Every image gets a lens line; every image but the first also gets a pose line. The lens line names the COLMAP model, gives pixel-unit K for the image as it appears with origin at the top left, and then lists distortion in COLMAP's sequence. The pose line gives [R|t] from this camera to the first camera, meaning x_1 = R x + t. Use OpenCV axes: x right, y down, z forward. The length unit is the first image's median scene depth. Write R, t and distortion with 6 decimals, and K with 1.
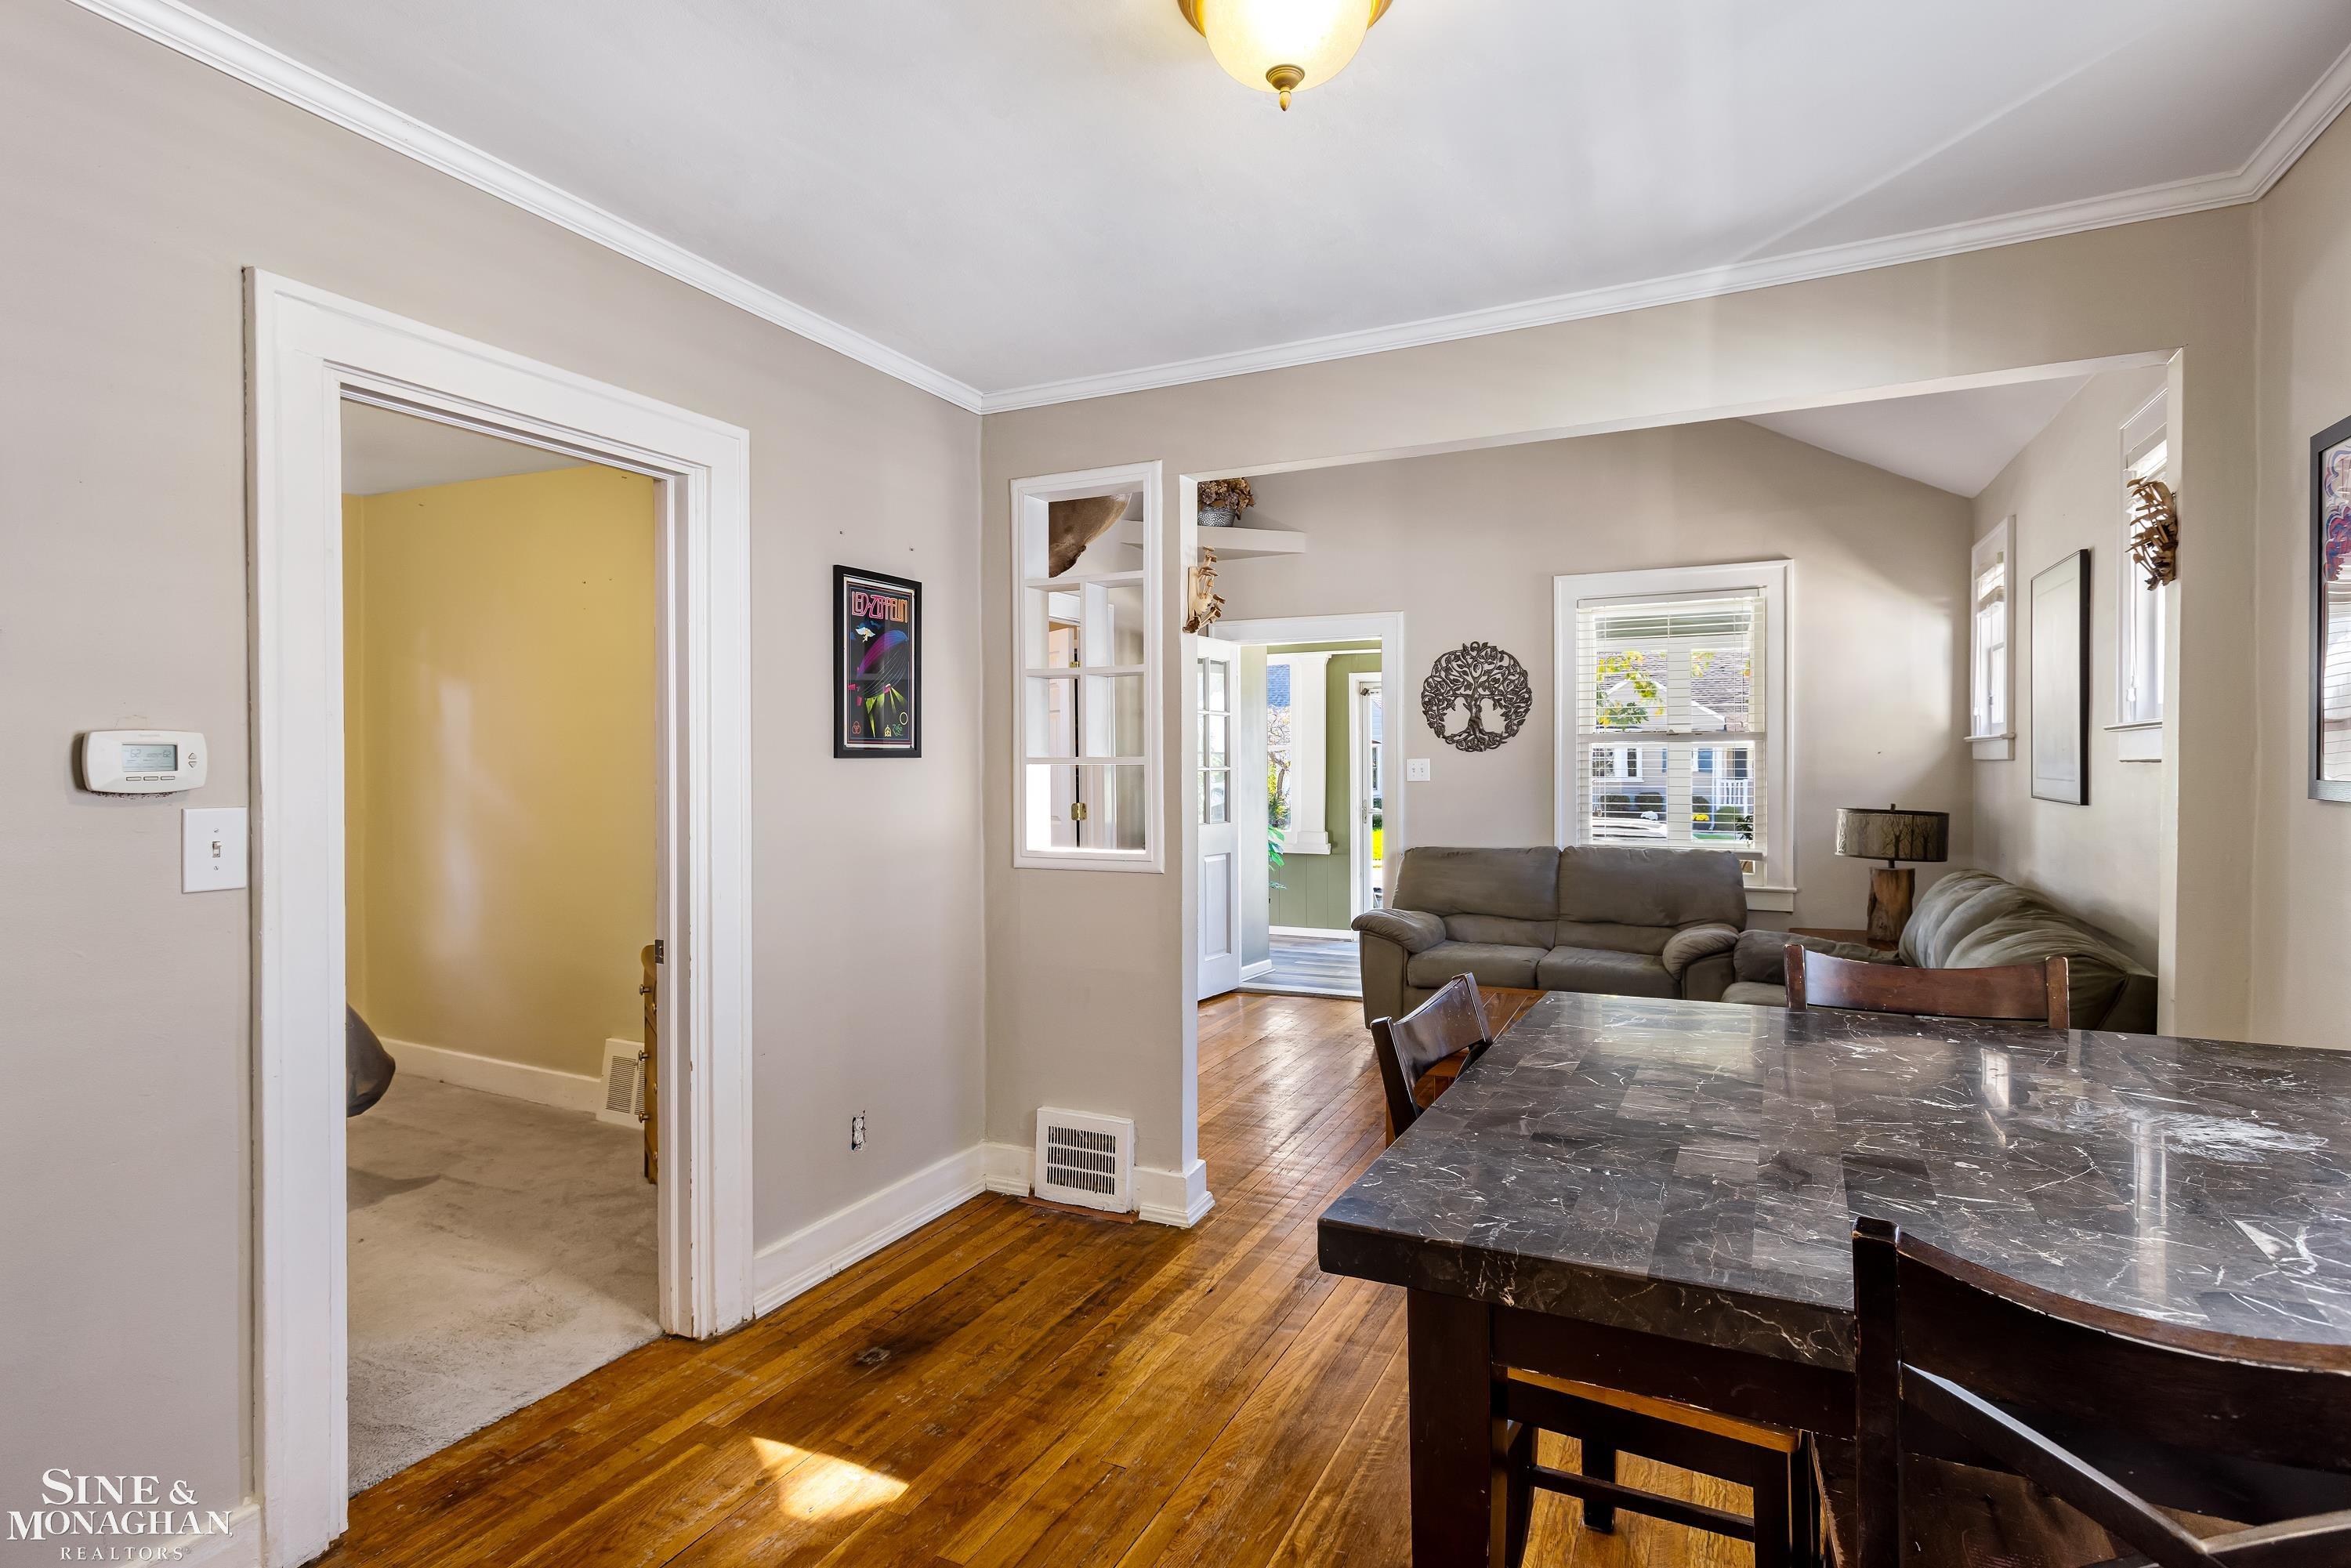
lens RADIAL K [[1168.7, 0, 1179.3], [0, 1168.7, 784.4], [0, 0, 1]] dist [0.007161, 0.000255]
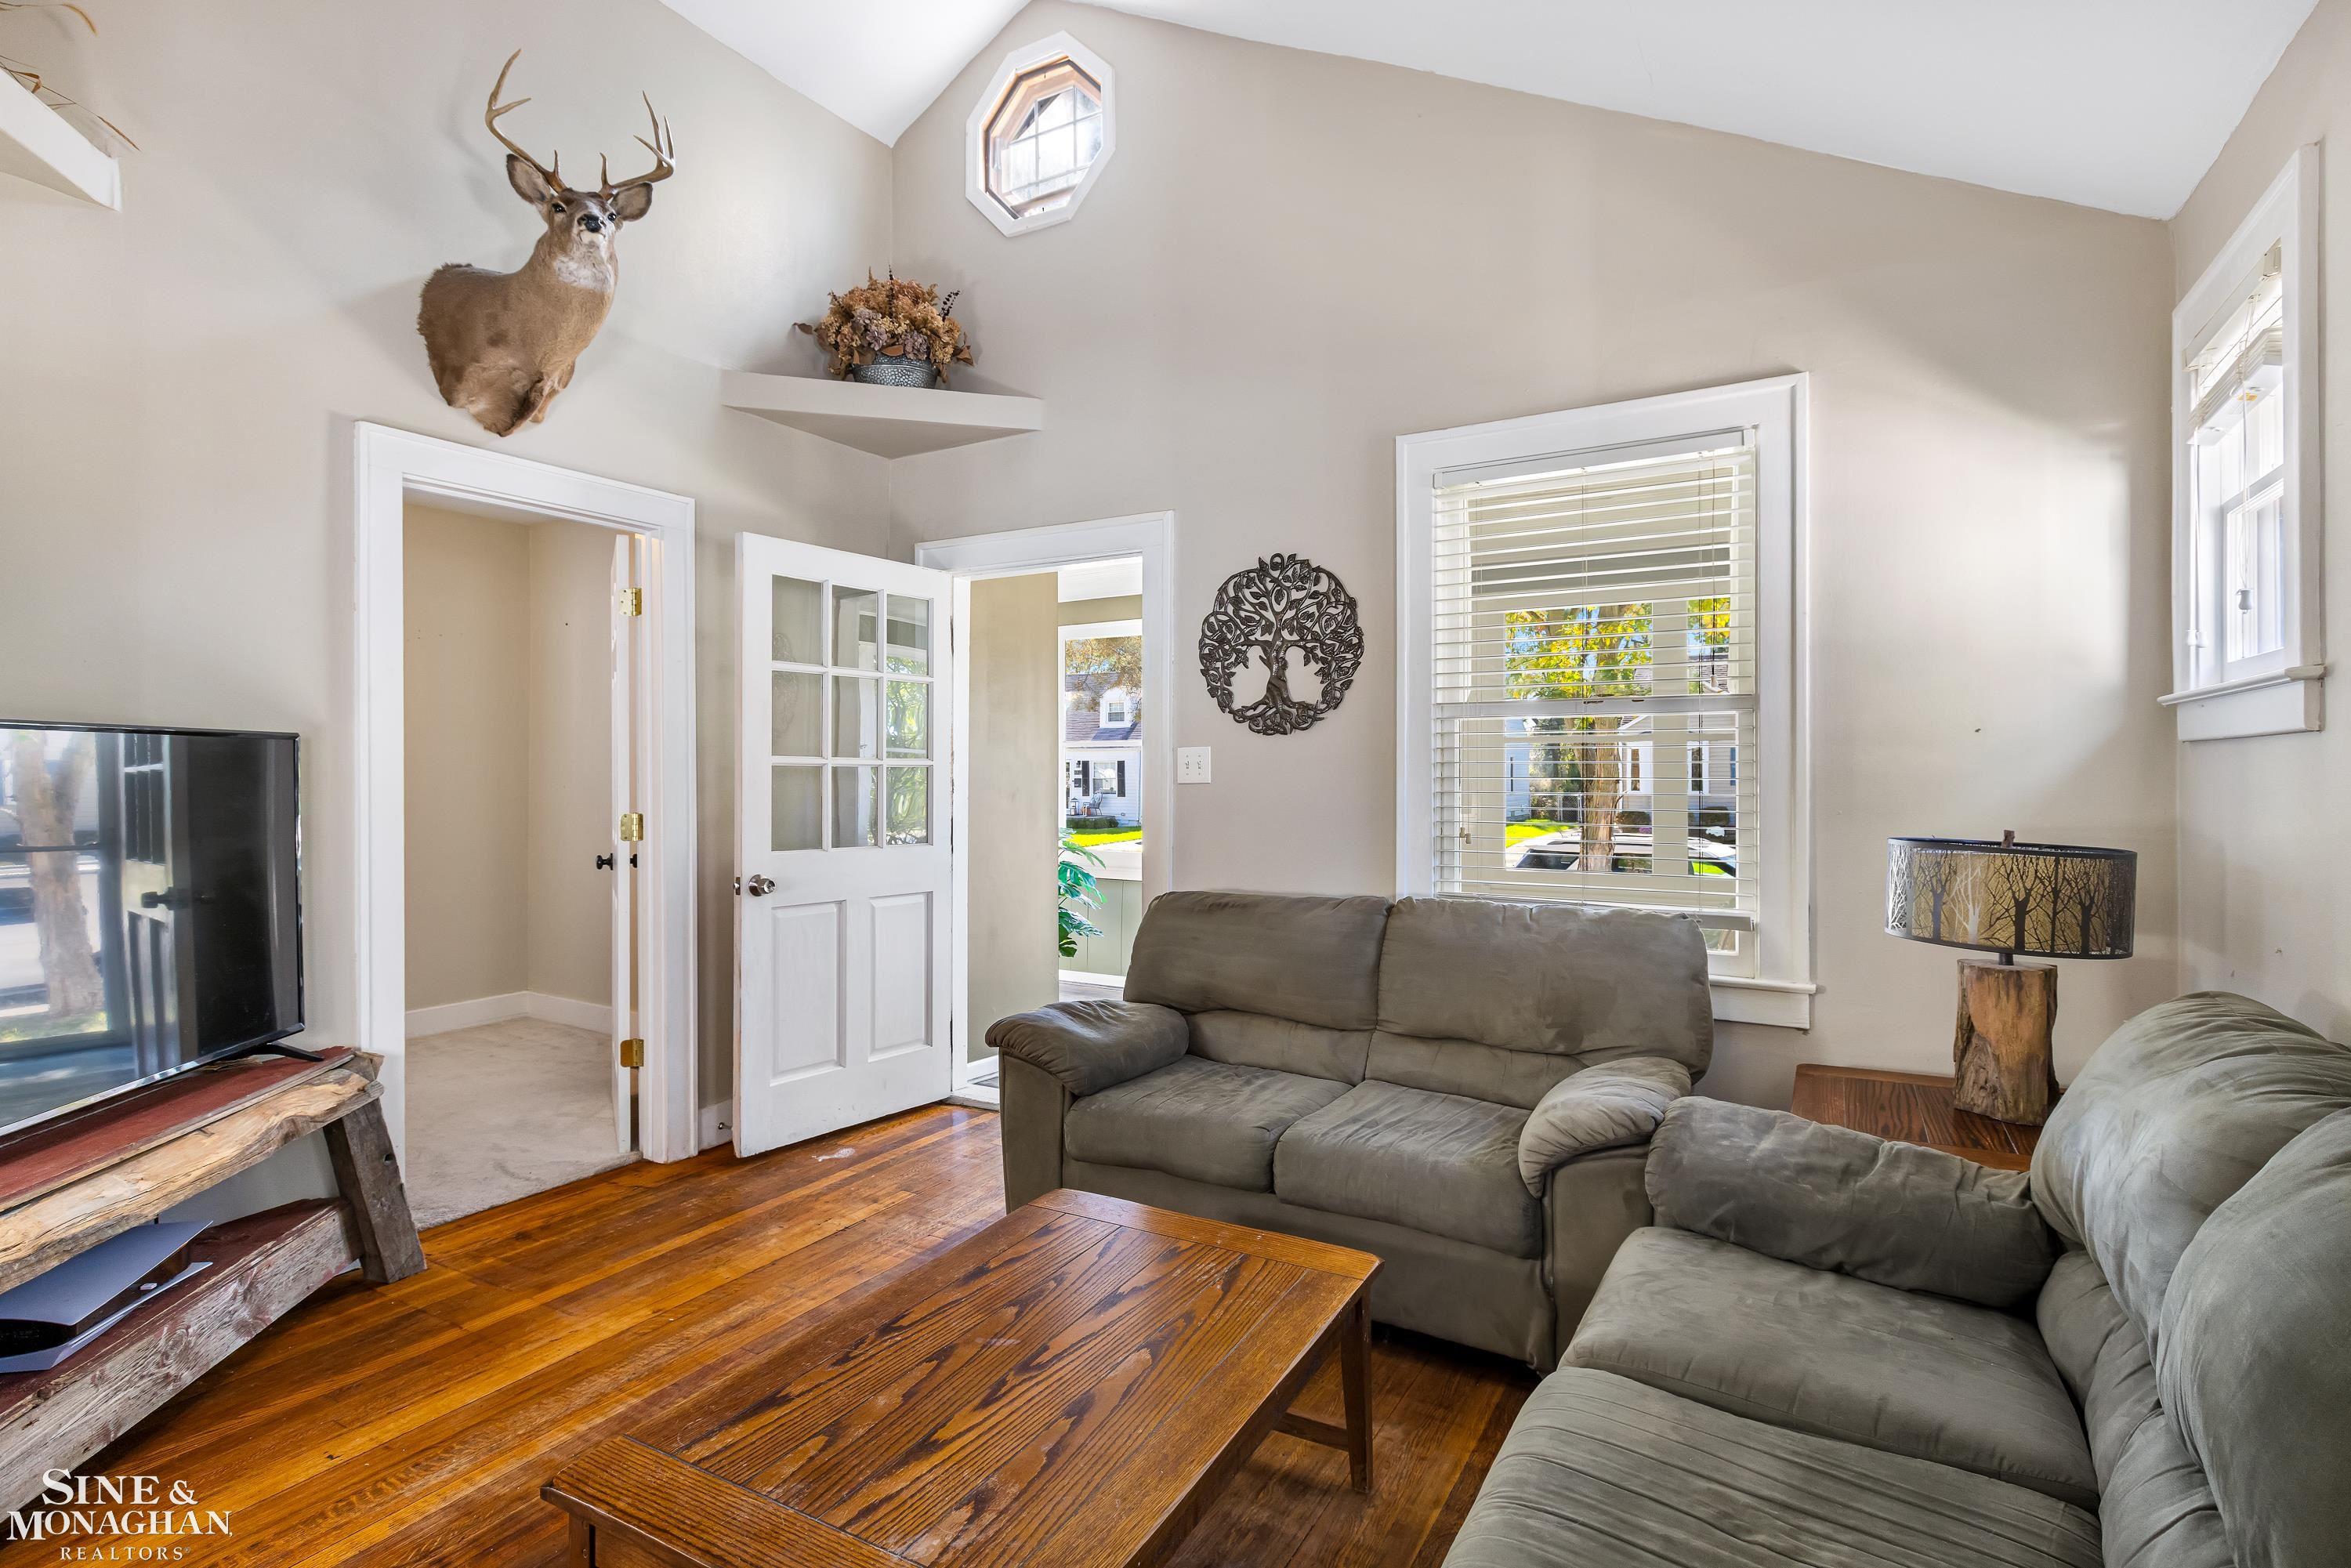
lens RADIAL K [[1131.2, 0, 1164.7], [0, 1131.2, 780.0], [0, 0, 1]] dist [-0.002465, 0.001230]
pose [[0.996821, 0.004962, -0.079525, 0.246470], [-0.005940, 0.999909, -0.012073, 0.003026], [0.079458, 0.012507, 0.996760, 0.418105]]
